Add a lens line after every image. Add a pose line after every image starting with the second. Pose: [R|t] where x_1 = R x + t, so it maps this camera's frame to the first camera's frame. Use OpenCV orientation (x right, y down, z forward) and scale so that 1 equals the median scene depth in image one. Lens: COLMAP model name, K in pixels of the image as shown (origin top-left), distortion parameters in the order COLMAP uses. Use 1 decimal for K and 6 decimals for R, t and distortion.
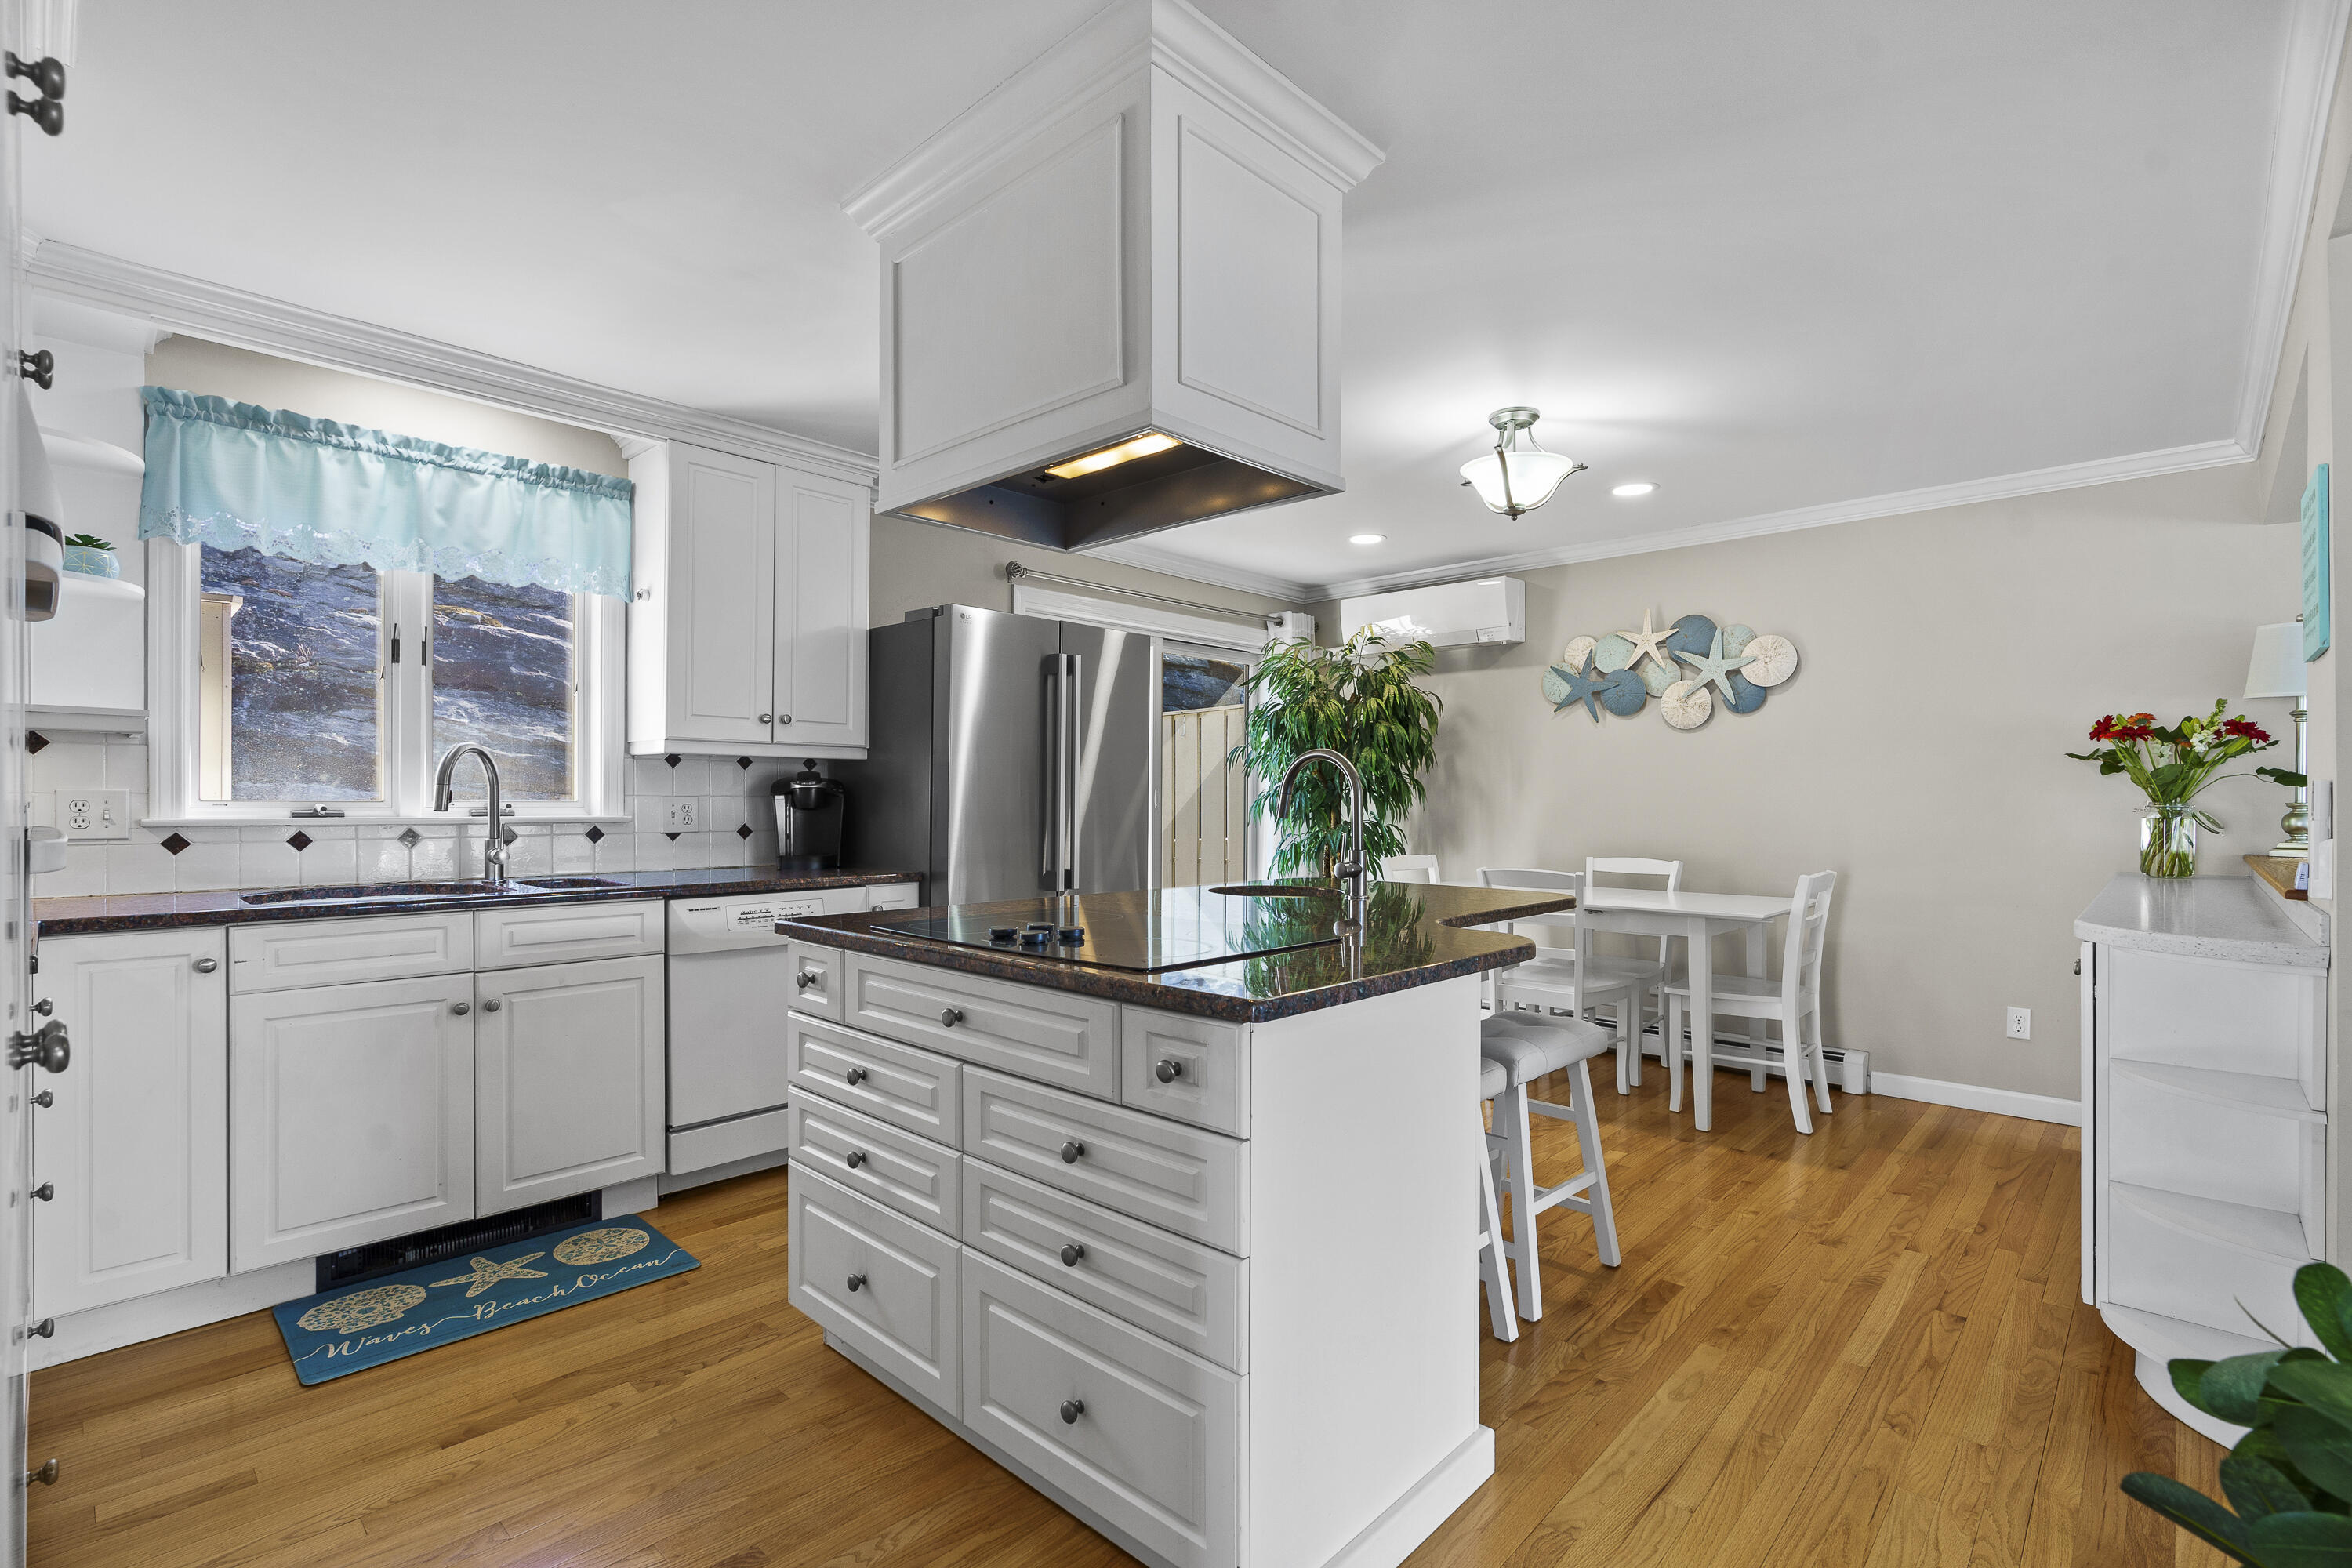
lens RADIAL K [[1082.5, 0, 1180.6], [0, 1082.5, 803.1], [0, 0, 1]] dist [-0.003254, 0.003591]
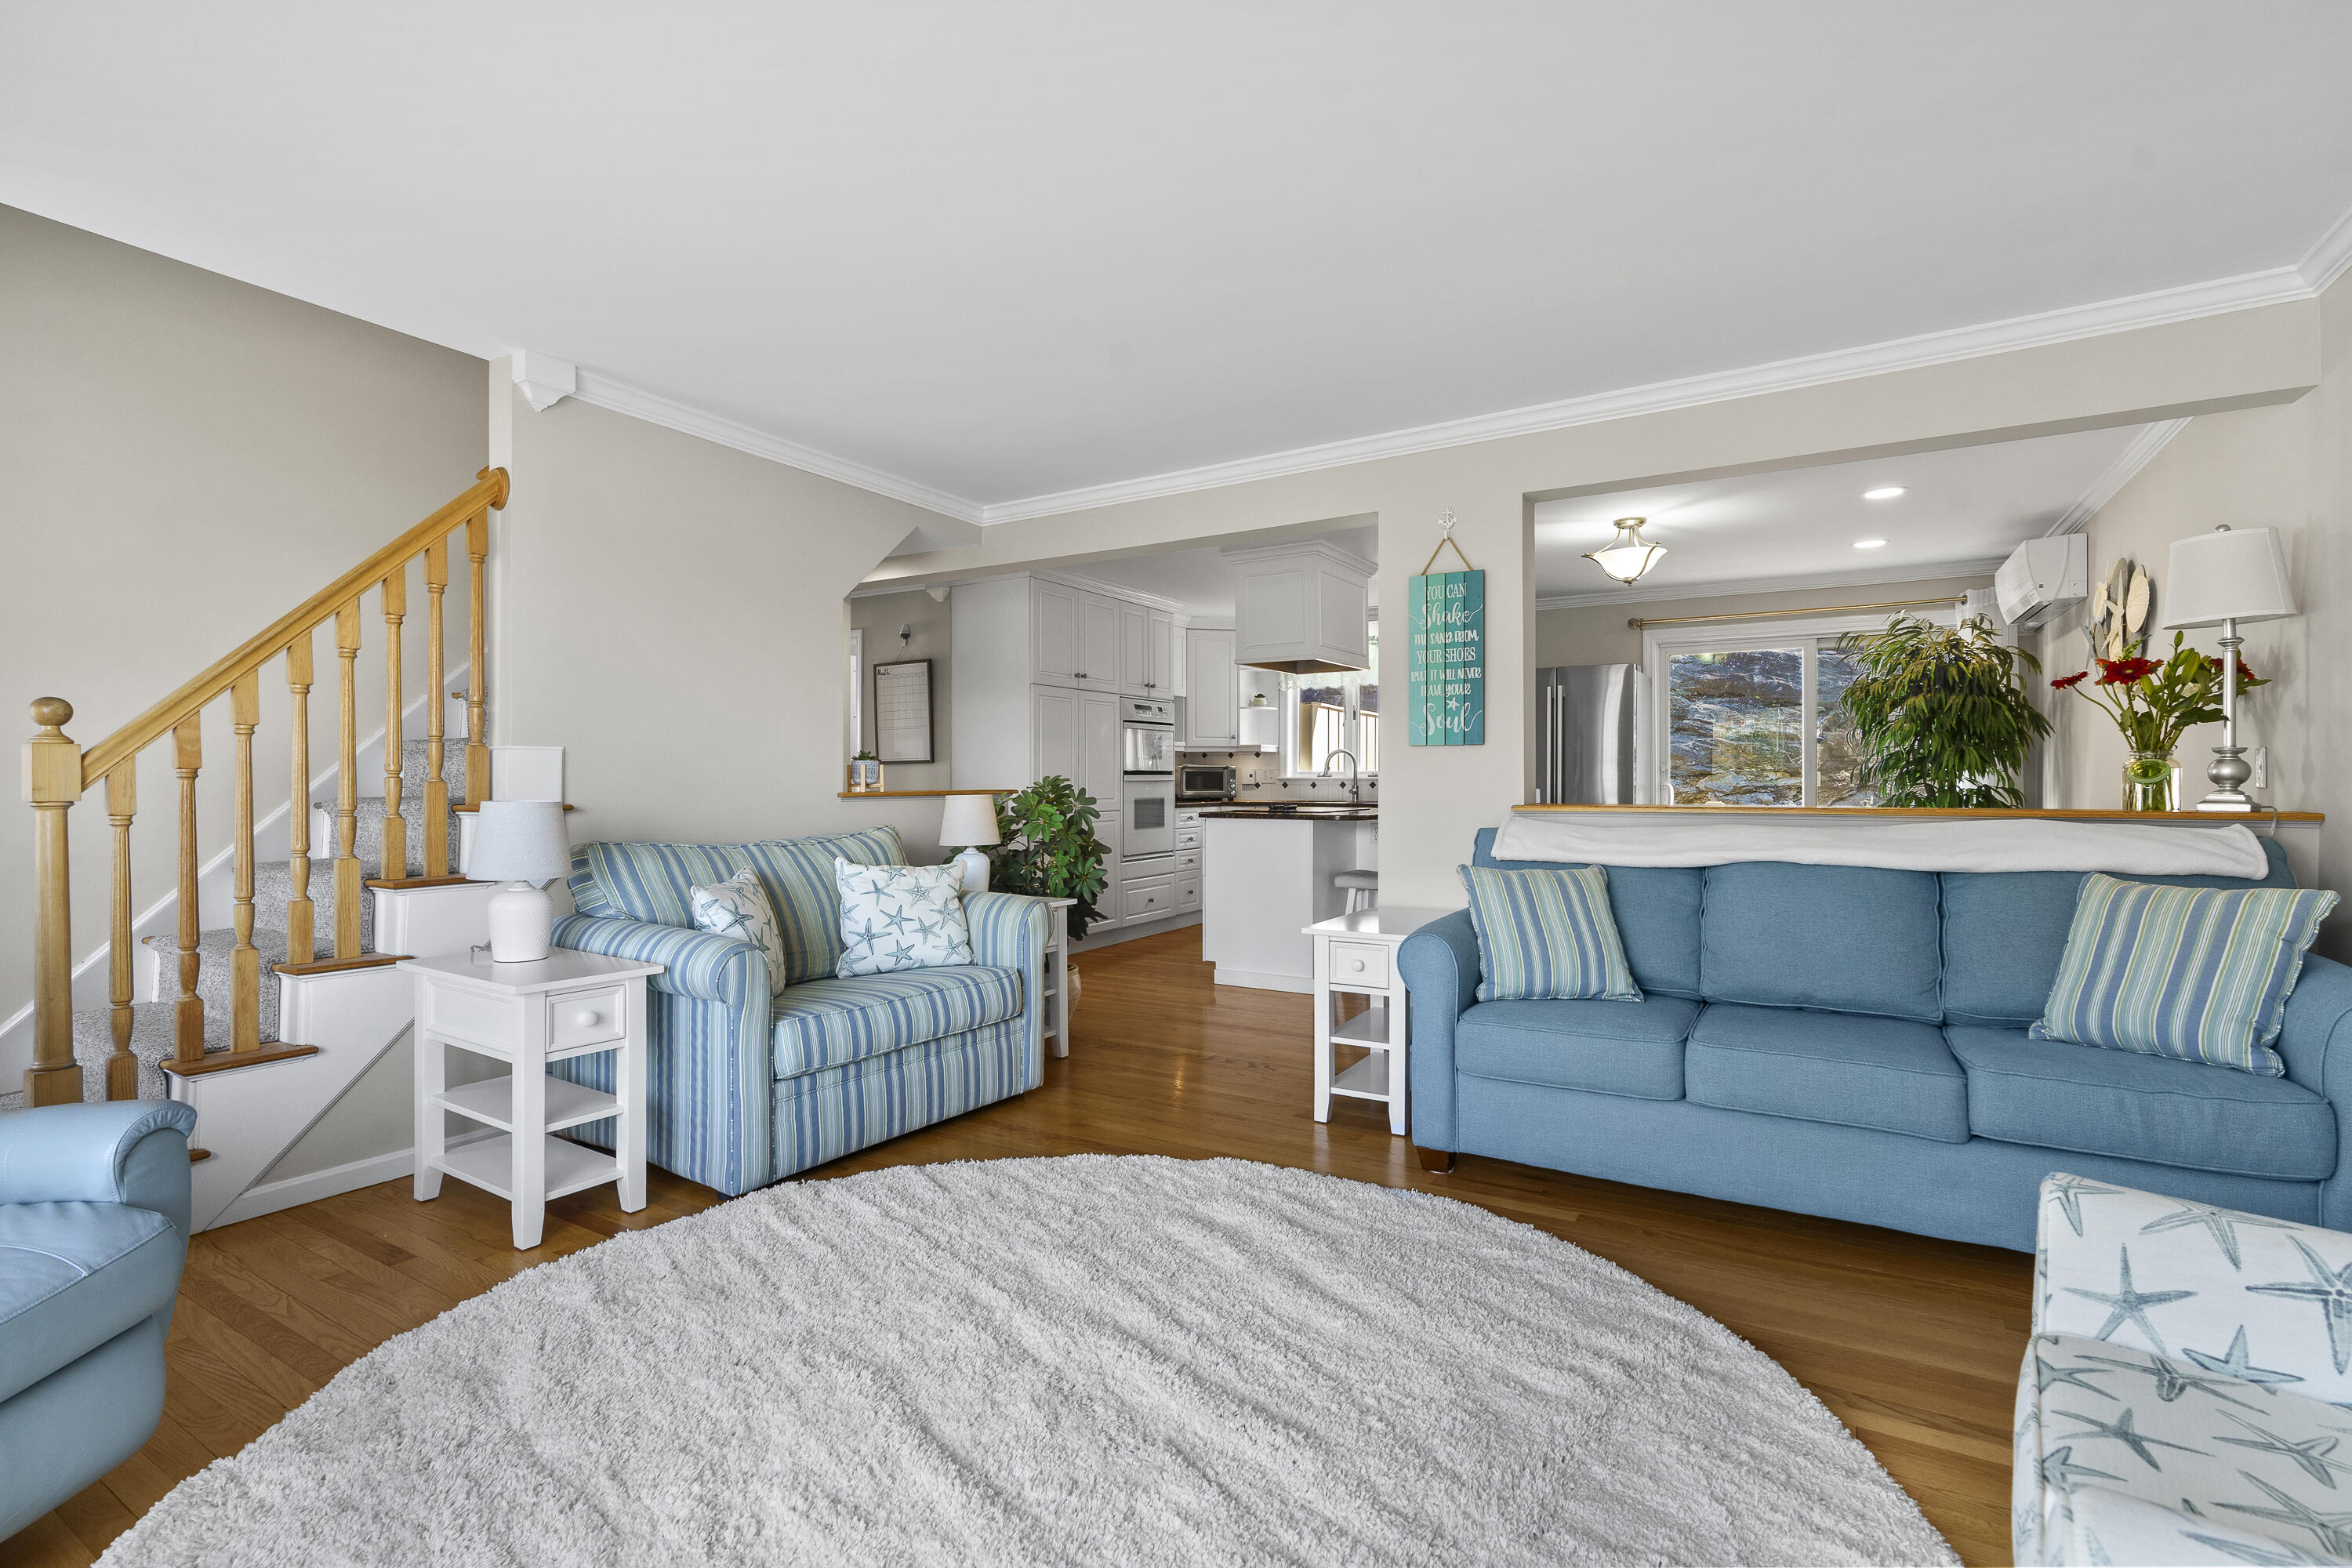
lens RADIAL K [[1084.7, 0, 1176.0], [0, 1084.7, 784.0], [0, 0, 1]] dist [-0.003182, -0.000161]
pose [[0.208856, -0.000189, -0.977946, 1.440847], [-0.001781, 0.999998, -0.000574, 0.025525], [0.977945, 0.001862, 0.208856, 0.019451]]
